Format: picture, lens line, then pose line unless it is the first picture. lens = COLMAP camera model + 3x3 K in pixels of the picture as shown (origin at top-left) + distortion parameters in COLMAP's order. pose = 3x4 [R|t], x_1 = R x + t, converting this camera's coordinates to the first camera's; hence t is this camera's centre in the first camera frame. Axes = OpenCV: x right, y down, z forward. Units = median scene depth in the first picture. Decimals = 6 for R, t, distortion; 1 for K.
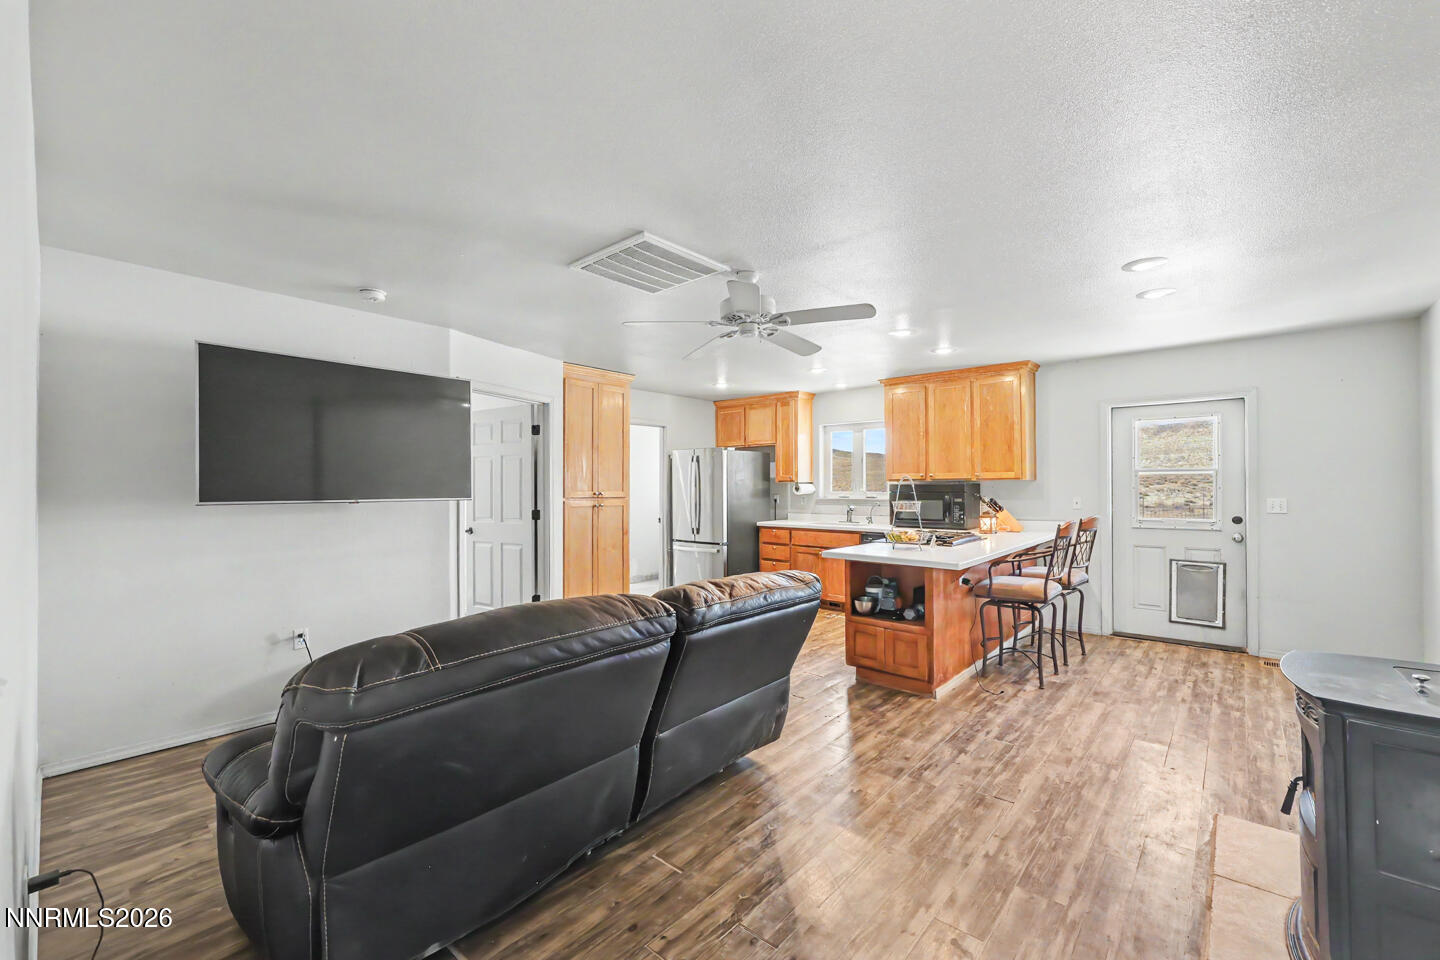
lens RADIAL K [[588.6, 0, 720.0], [0, 588.6, 480.0], [0, 0, 1]] dist [0.001993, 0.000105]
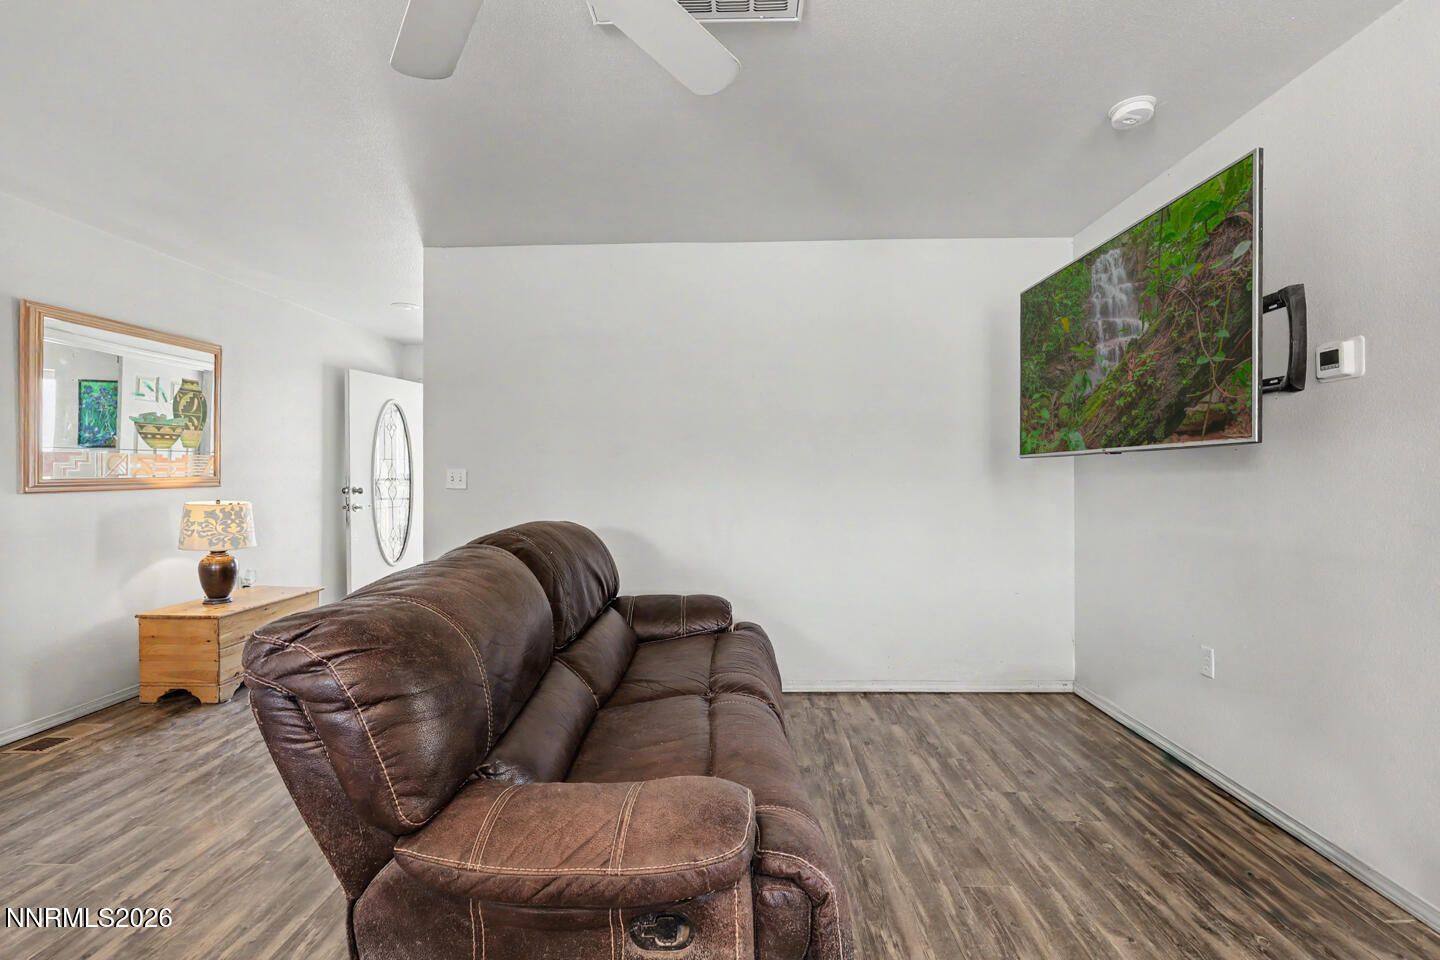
lens RADIAL K [[669.0, 0, 720.0], [0, 669.0, 480.0], [0, 0, 1]] dist [0.001454, 0.000262]
pose [[-0.773706, 0.010907, -0.633451, 0.219603], [0.019780, 0.999780, -0.006944, 0.072558], [0.633236, -0.017903, -0.773752, 1.489235]]
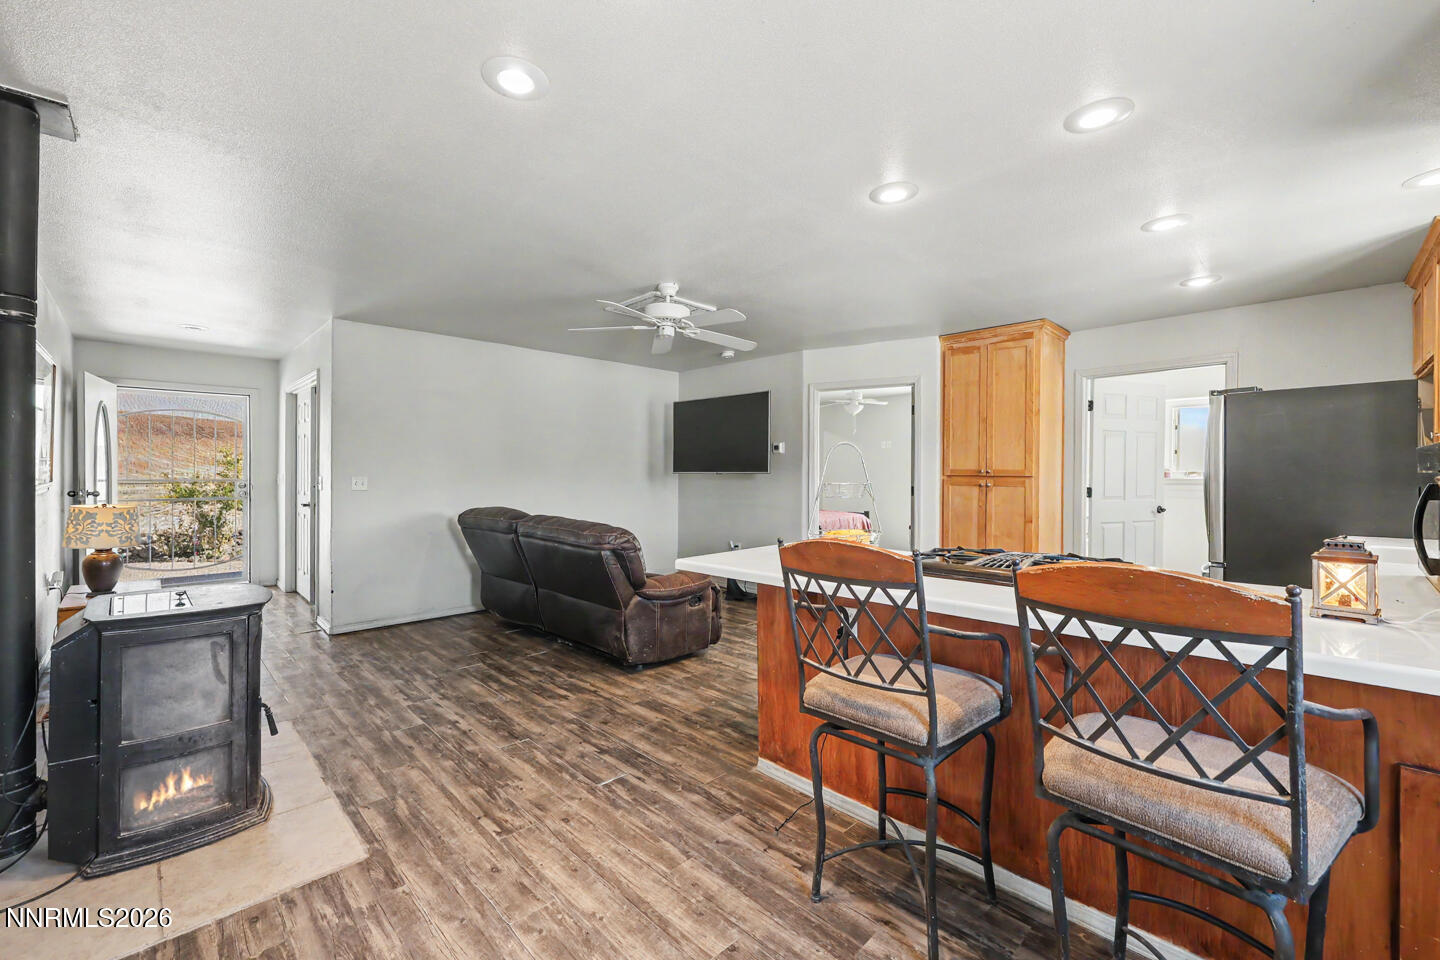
lens RADIAL K [[588.6, 0, 720.0], [0, 588.6, 480.0], [0, 0, 1]] dist [0.001993, 0.000105]
pose [[-0.075860, 0.018384, -0.996949, 1.357819], [0.015114, 0.999736, 0.017285, 0.028217], [0.997004, -0.013757, -0.076118, 1.311428]]
